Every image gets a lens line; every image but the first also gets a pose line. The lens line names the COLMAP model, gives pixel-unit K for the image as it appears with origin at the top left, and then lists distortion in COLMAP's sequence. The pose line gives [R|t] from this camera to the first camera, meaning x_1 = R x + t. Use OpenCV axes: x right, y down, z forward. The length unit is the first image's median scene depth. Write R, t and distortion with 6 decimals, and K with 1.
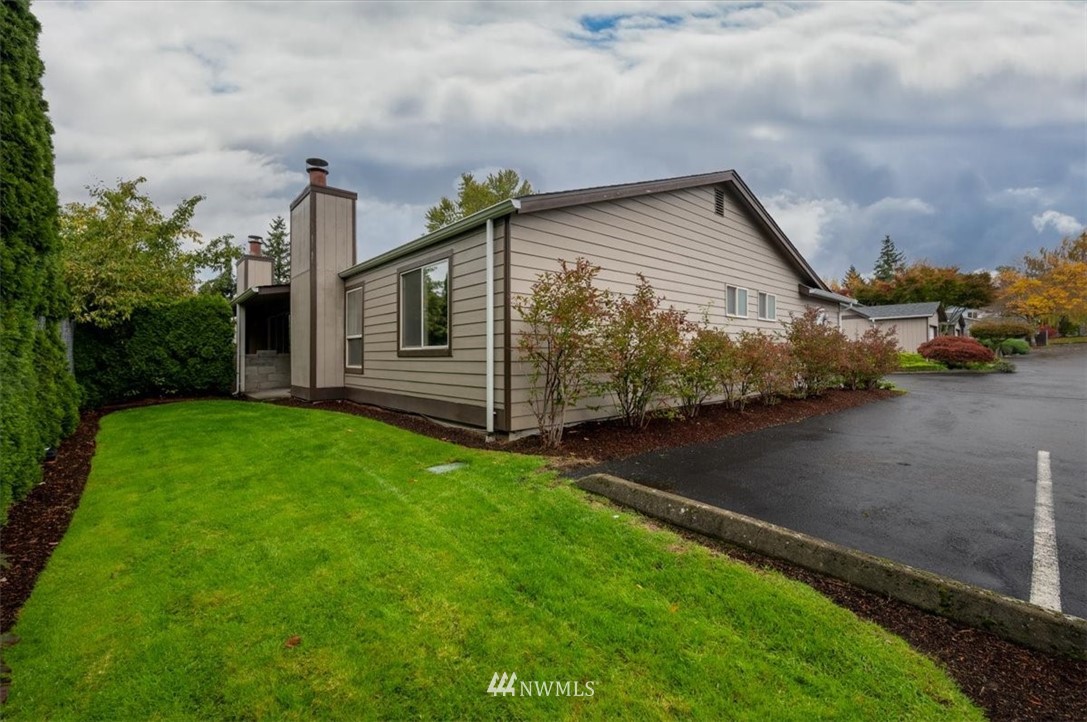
lens RADIAL K [[435.0, 0, 545.7], [0, 435.0, 362.5], [0, 0, 1]] dist [-0.000006, -0.000059]
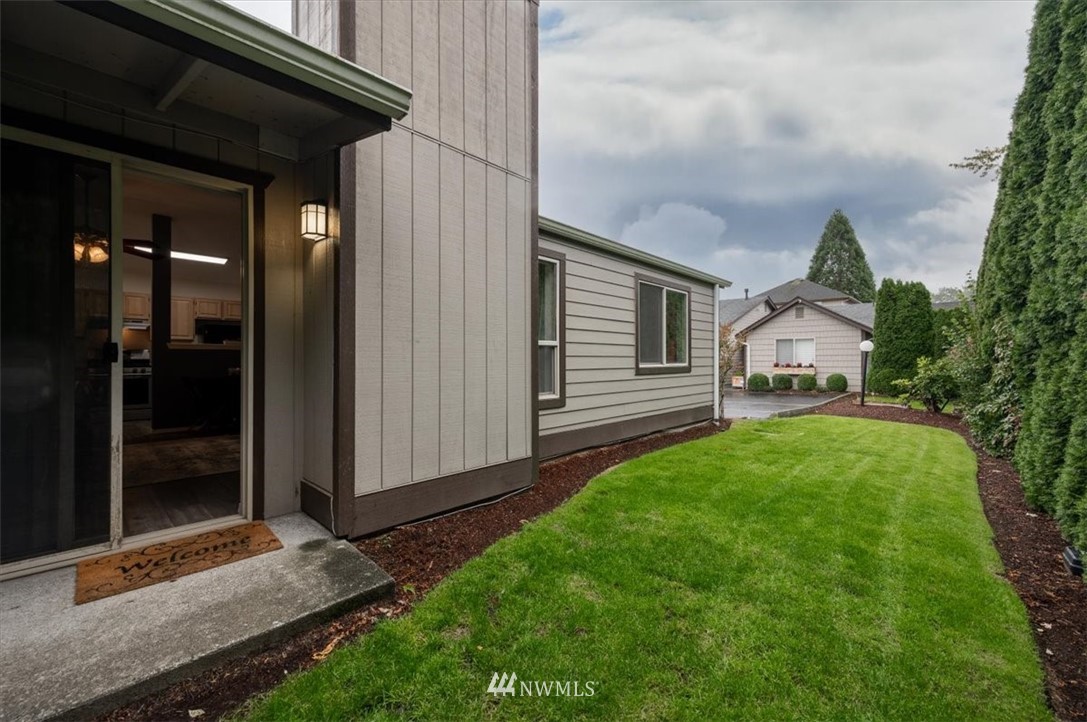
lens RADIAL K [[435.0, 0, 545.7], [0, 435.0, 362.5], [0, 0, 1]] dist [-0.000006, -0.000059]
pose [[-0.090796, 0.002705, 0.995866, -1.192563], [0.023142, 0.999732, -0.000605, -0.042175], [-0.995601, 0.022992, -0.090834, 1.272988]]
